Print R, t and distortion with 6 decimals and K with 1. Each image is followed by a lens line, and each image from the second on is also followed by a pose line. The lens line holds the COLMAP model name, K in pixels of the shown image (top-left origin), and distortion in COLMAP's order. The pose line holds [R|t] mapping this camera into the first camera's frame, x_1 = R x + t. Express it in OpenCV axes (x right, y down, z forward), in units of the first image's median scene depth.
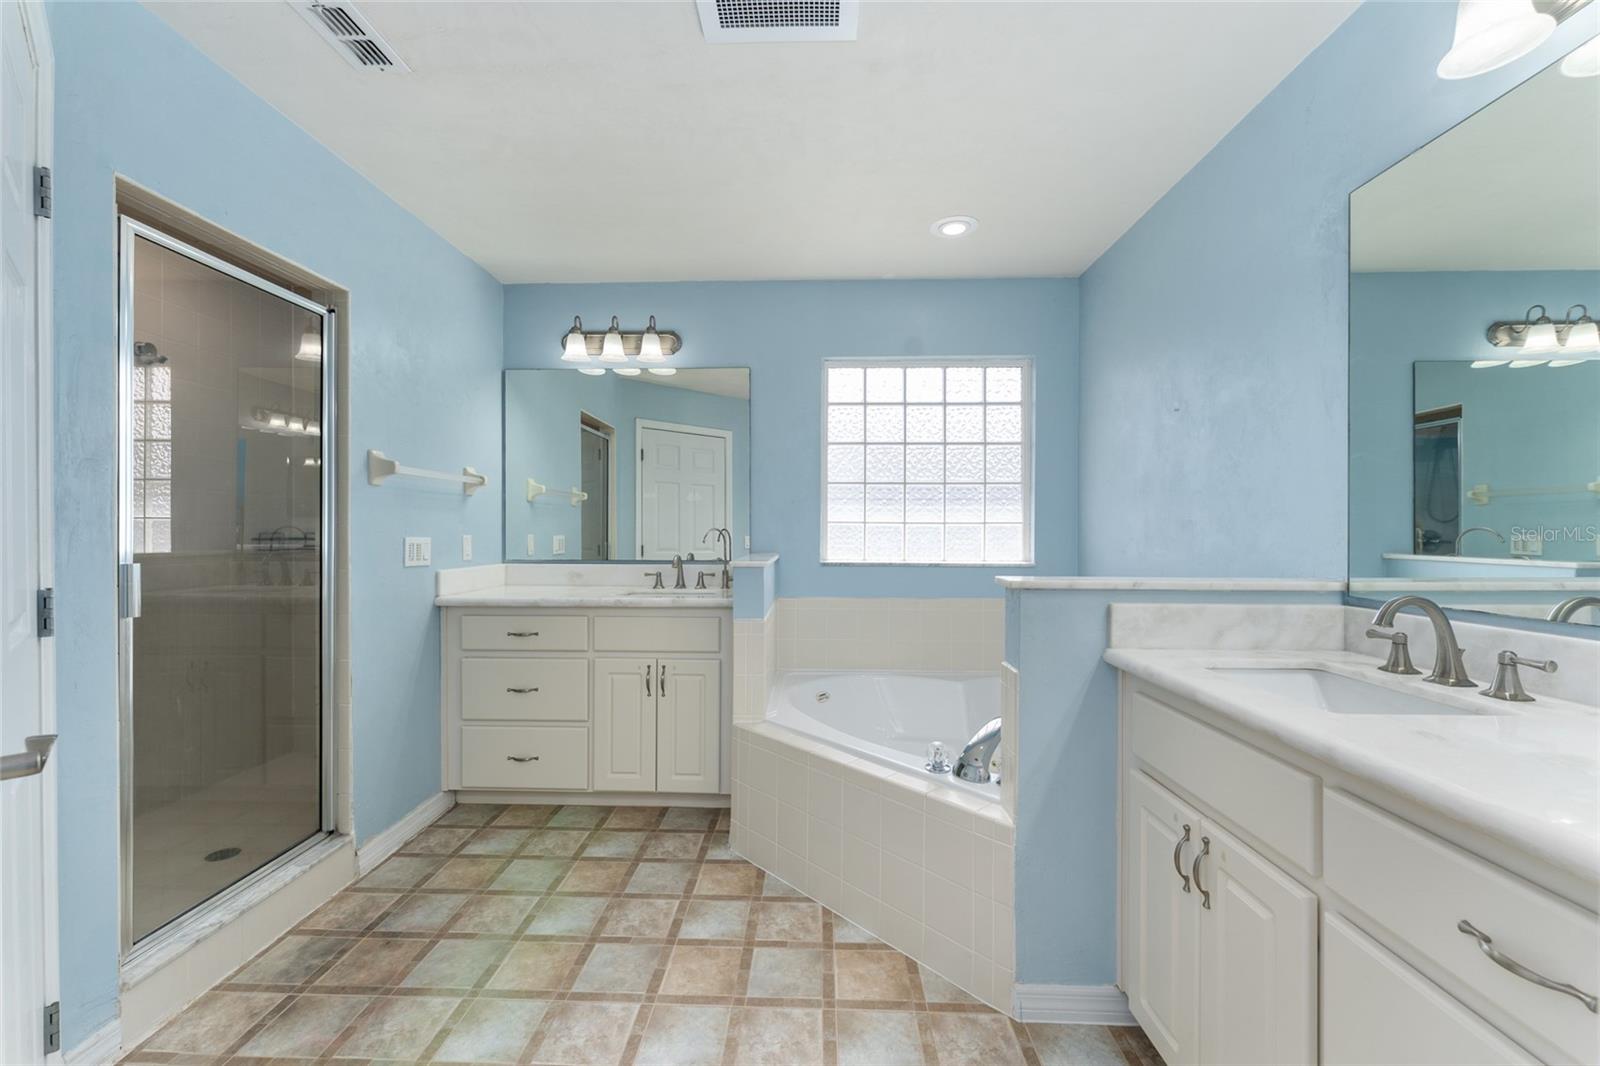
lens RADIAL K [[644.4, 0, 799.9], [0, 644.4, 530.0], [0, 0, 1]] dist [-0.000606, 0.000107]
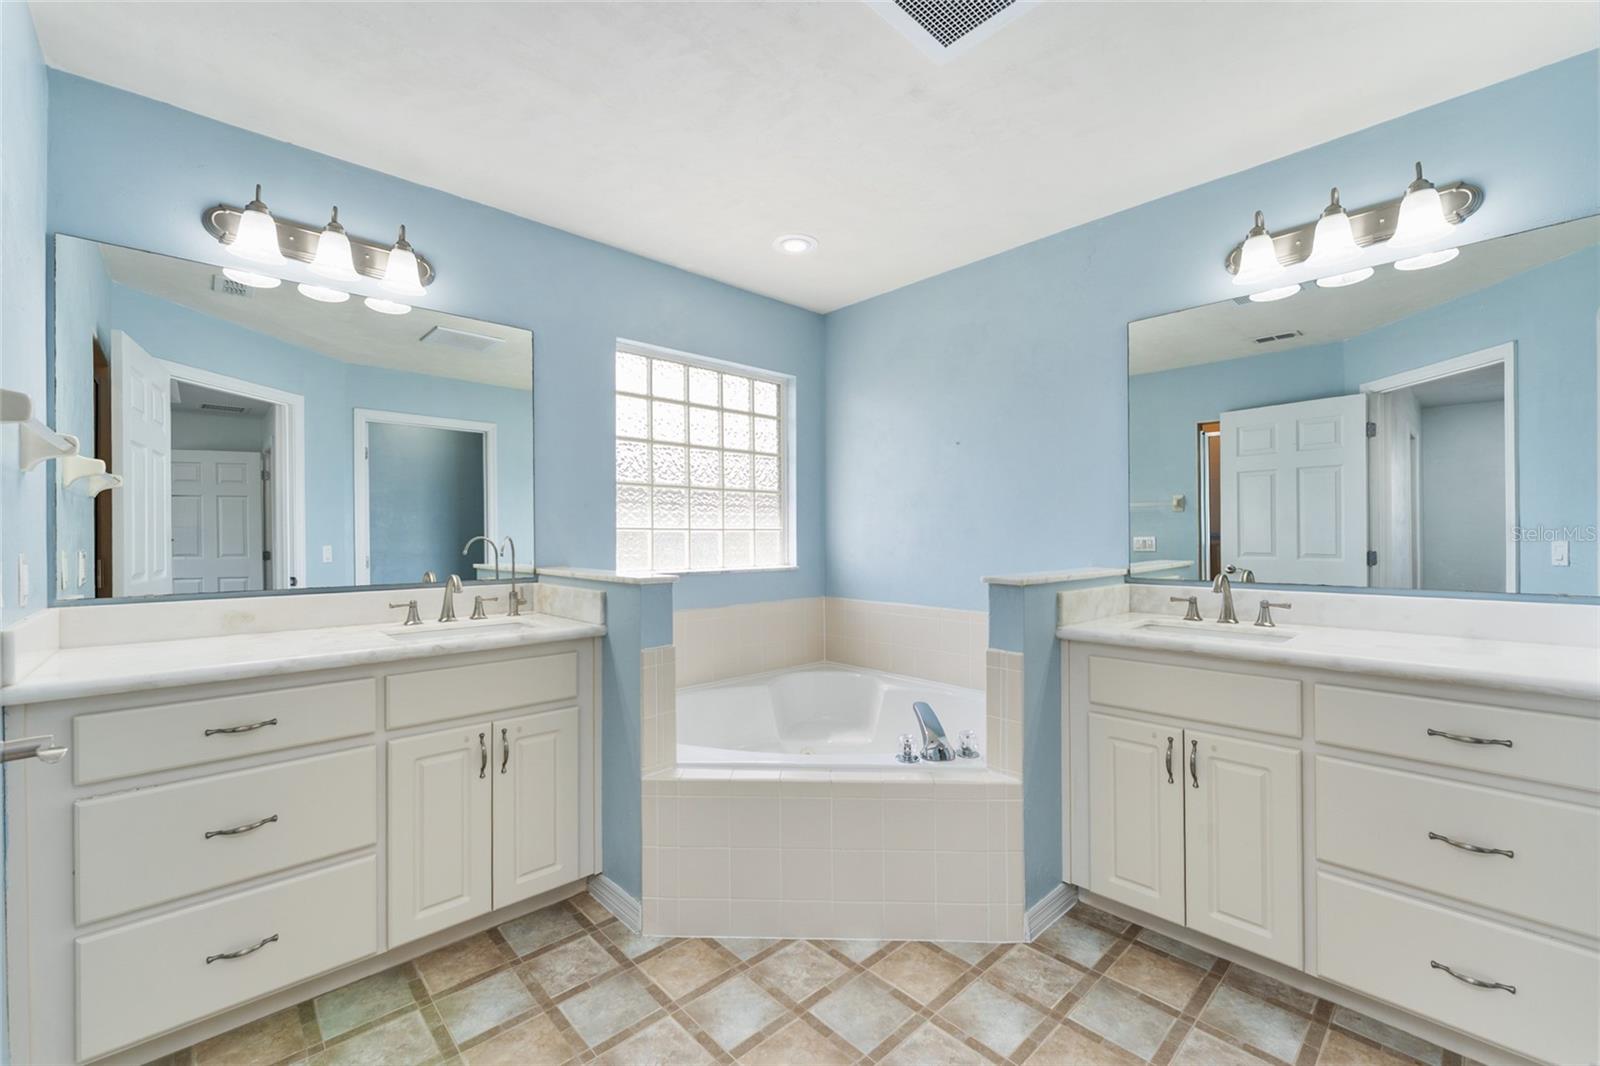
lens RADIAL K [[651.2, 0, 789.3], [0, 651.2, 530.3], [0, 0, 1]] dist [-0.002041, 0.000146]
pose [[0.708515, -0.001203, 0.705695, -0.497450], [0.005569, 0.999977, -0.003886, -0.006029], [-0.705674, 0.006684, 0.708505, 0.263129]]
